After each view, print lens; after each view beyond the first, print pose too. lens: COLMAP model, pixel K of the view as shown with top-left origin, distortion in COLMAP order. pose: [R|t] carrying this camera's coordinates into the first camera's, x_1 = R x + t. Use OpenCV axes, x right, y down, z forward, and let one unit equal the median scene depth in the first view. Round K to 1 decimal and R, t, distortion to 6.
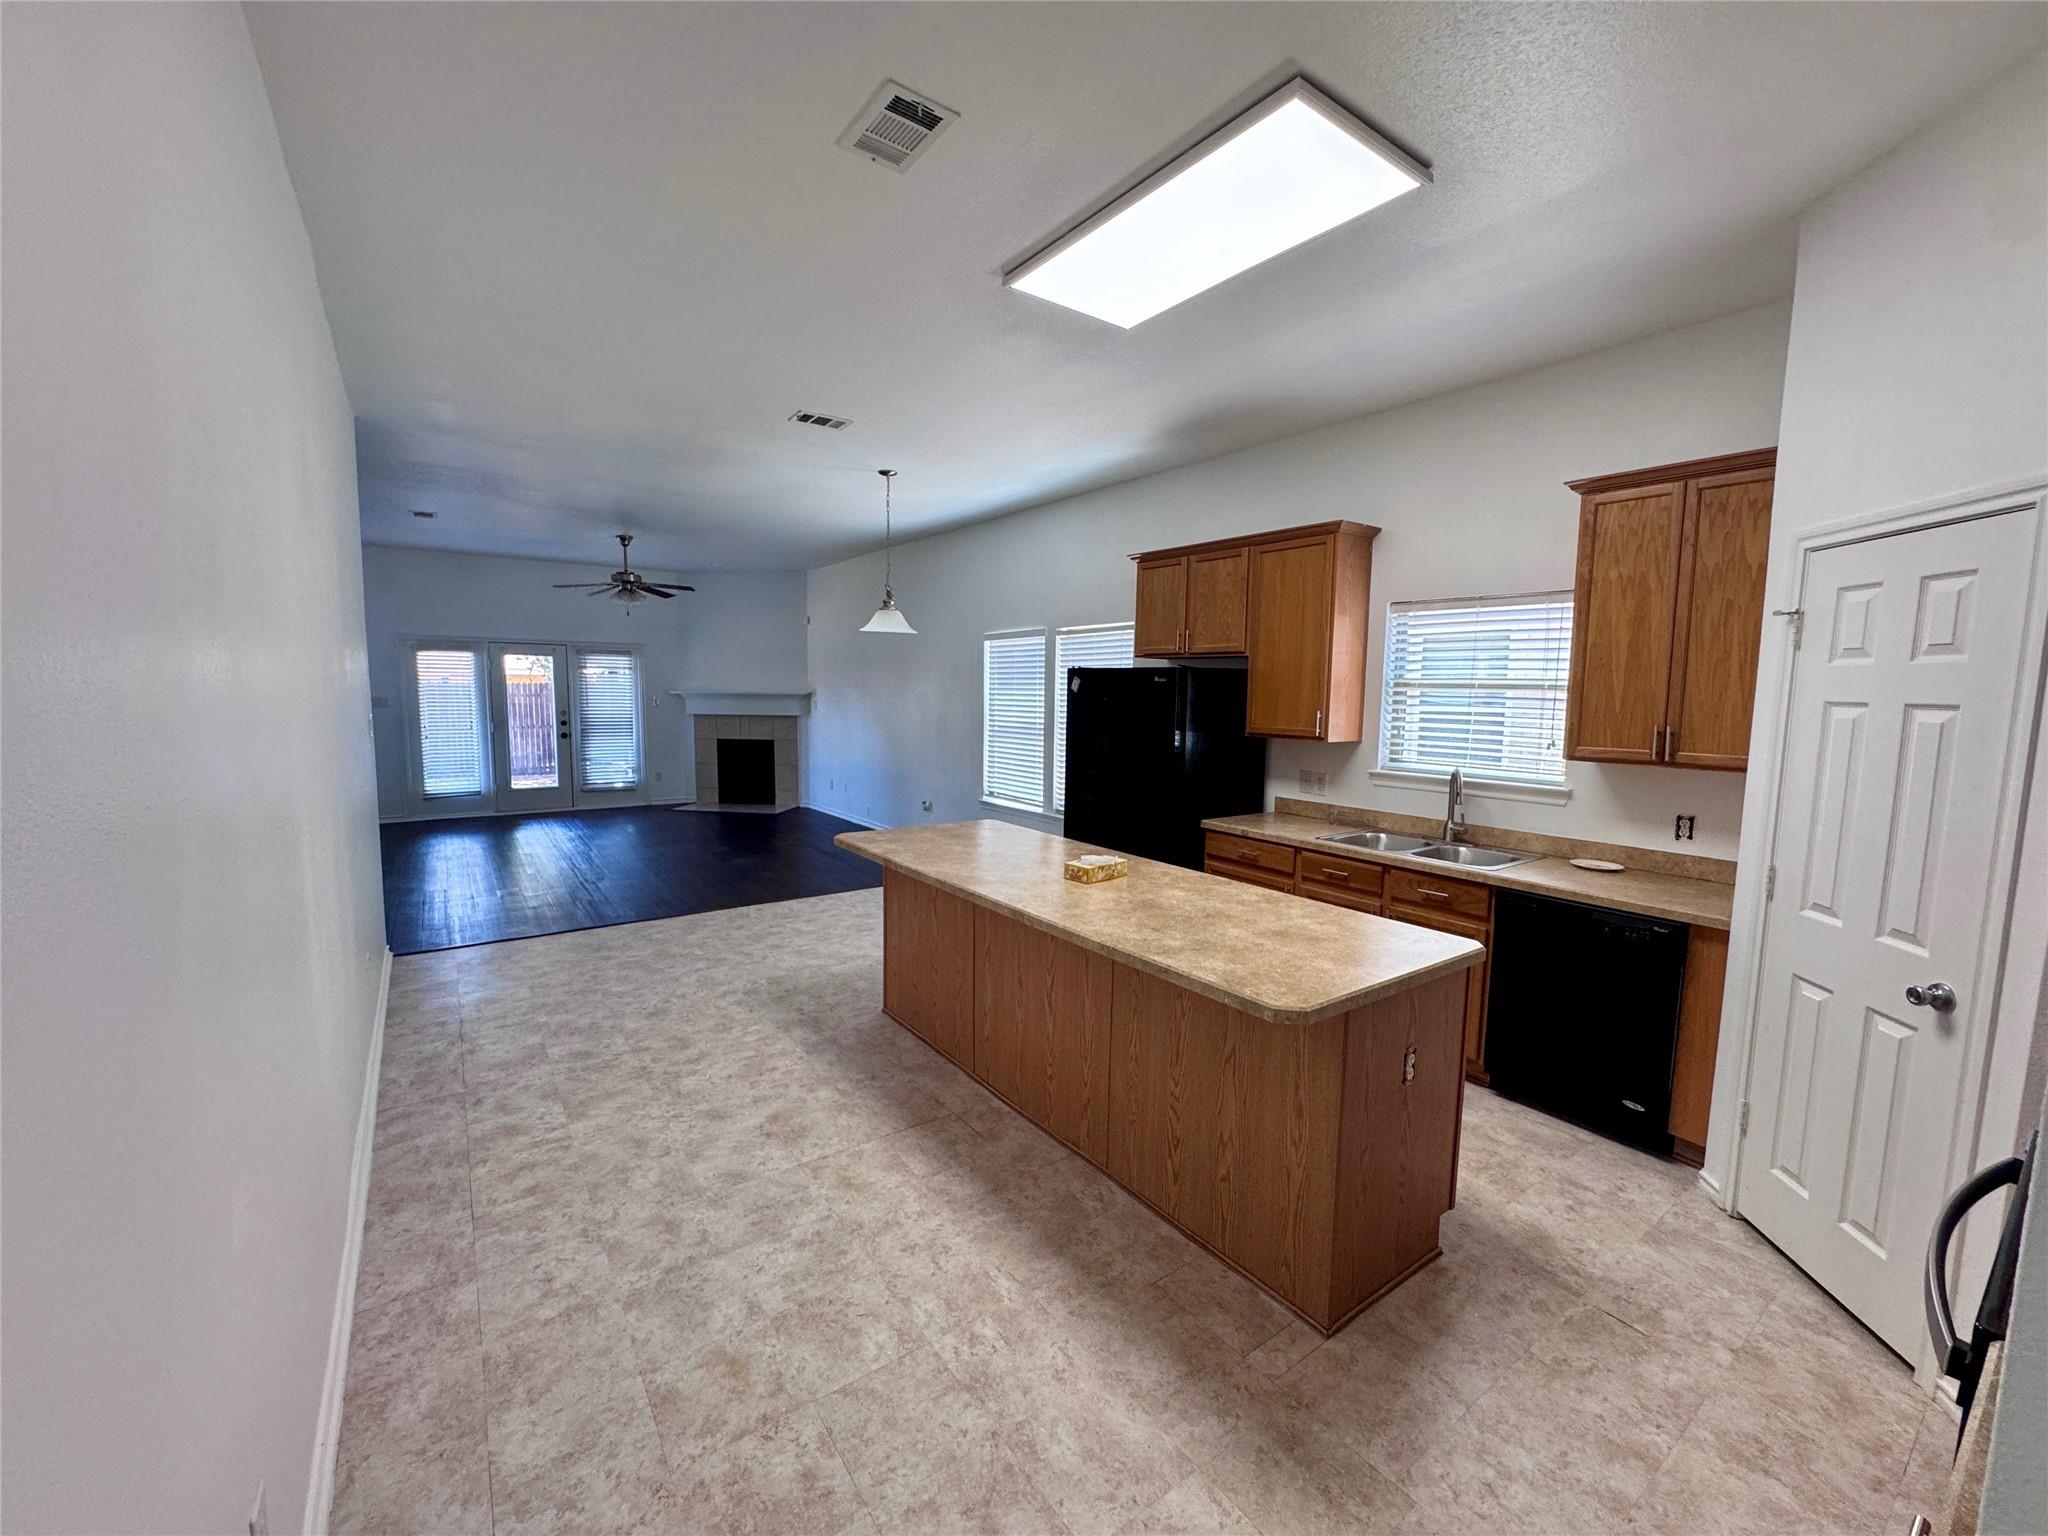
lens RADIAL K [[813.5, 0, 1024.0], [0, 813.5, 768.0], [0, 0, 1]] dist [-0.001732, -0.000070]
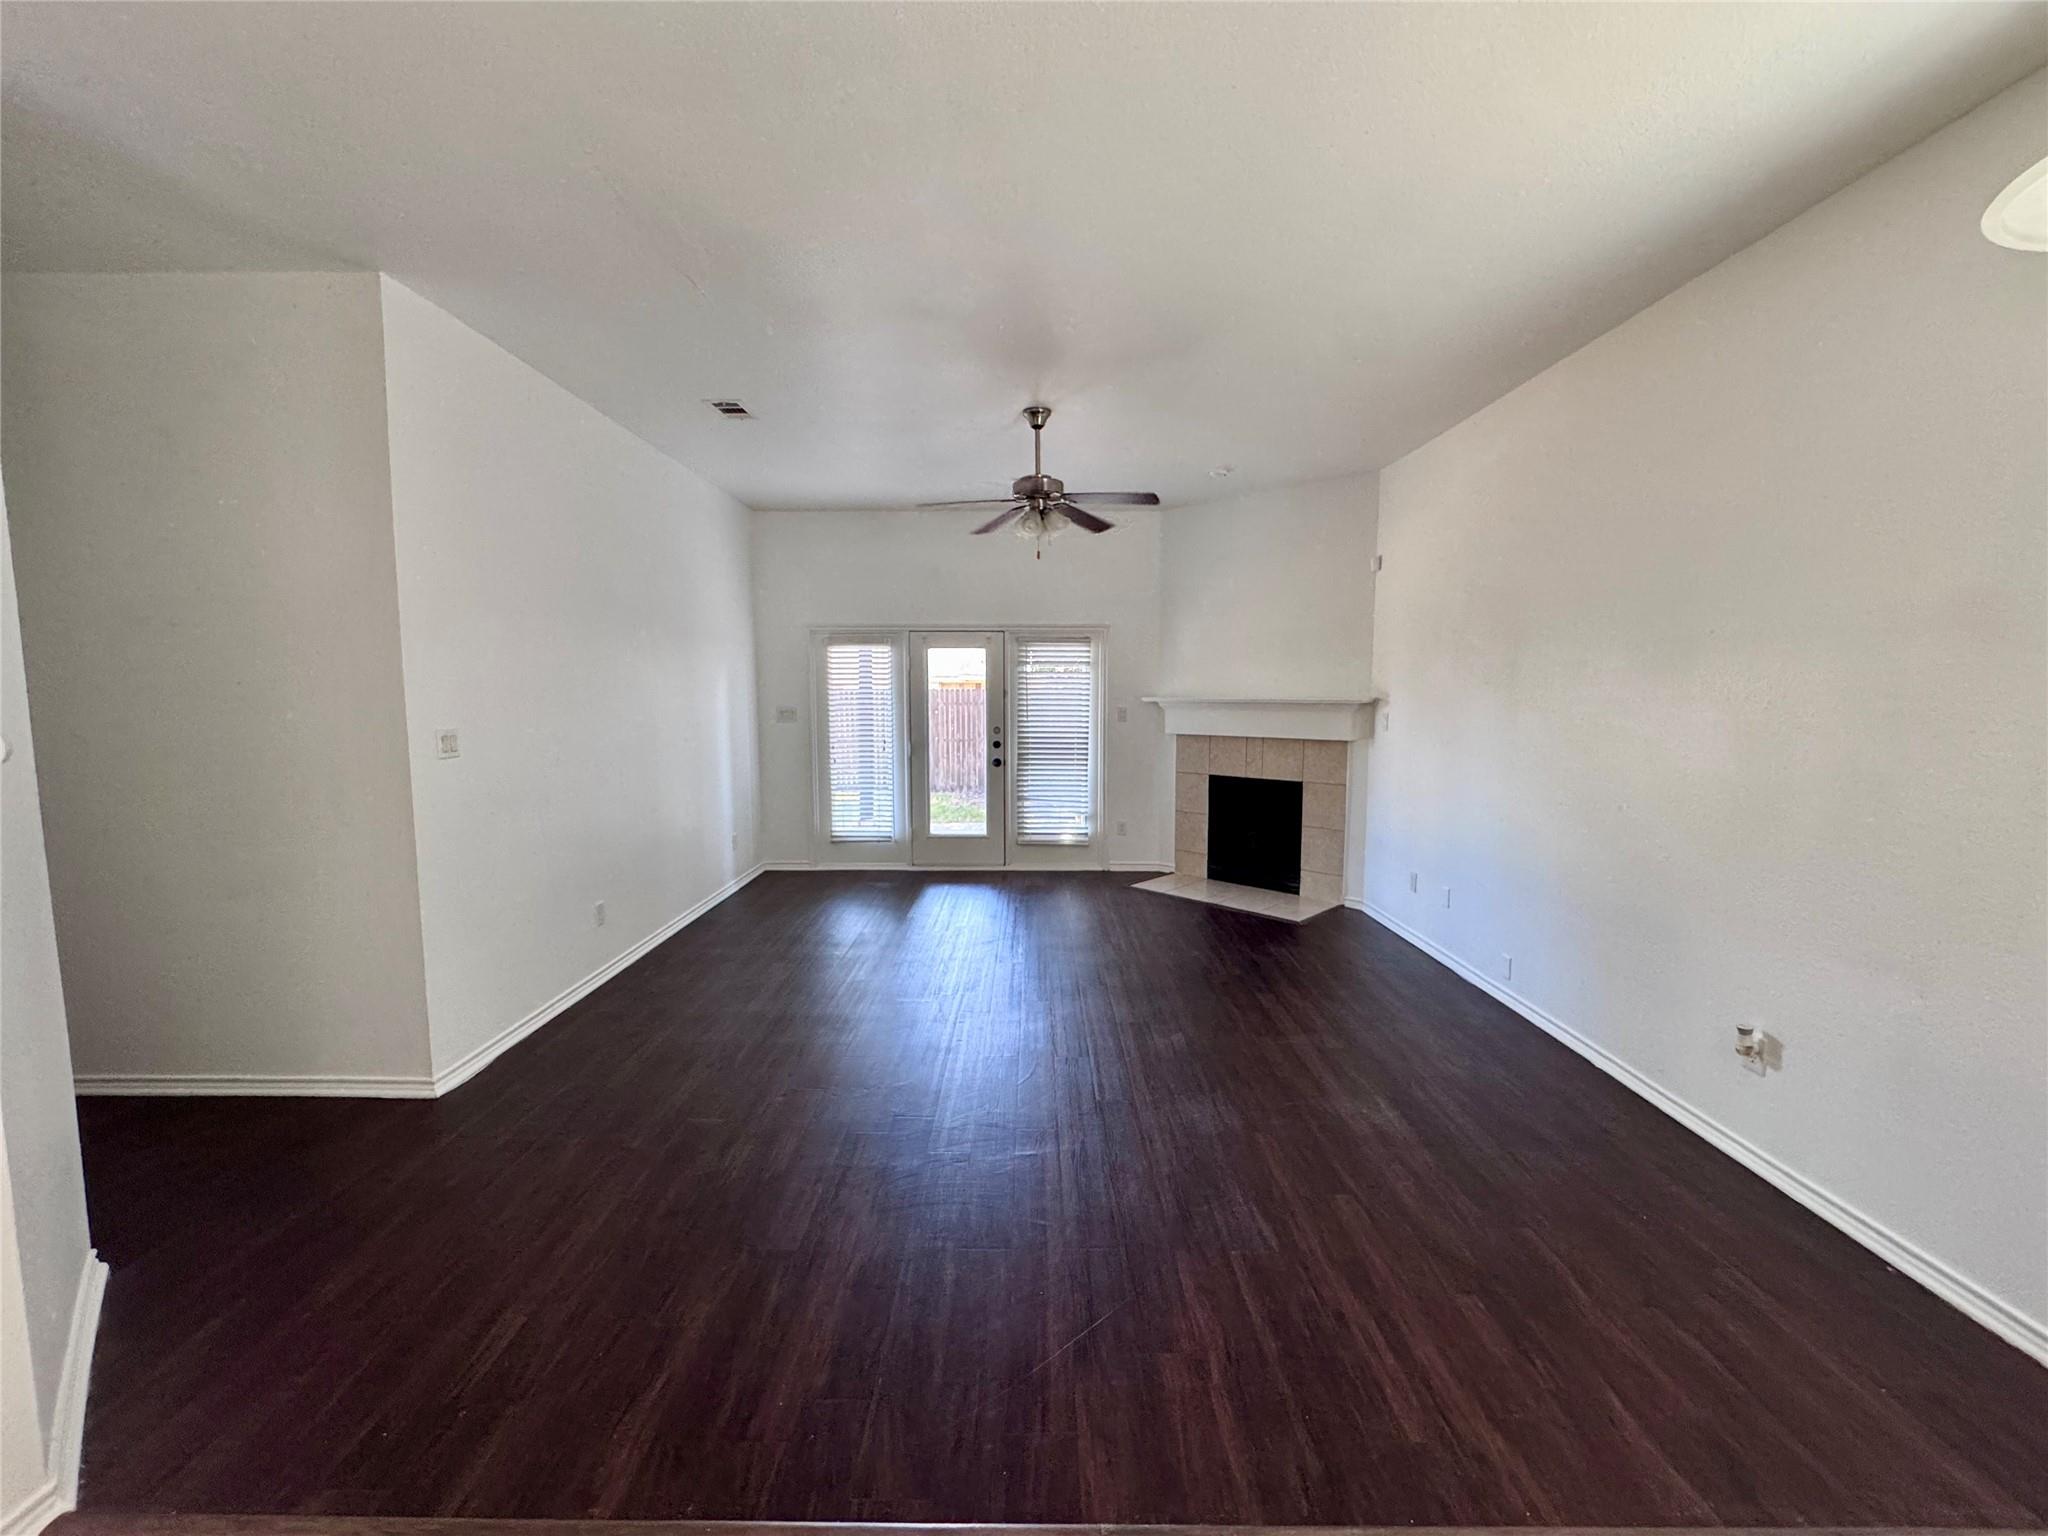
lens RADIAL K [[822.7, 0, 1024.0], [0, 822.7, 768.0], [0, 0, 1]] dist [-0.000194, 0.000194]
pose [[0.804176, 0.044102, -0.592753, -0.130208], [-0.049010, 0.998768, 0.007820, -0.041109], [0.592367, 0.022762, 0.805346, 0.442409]]
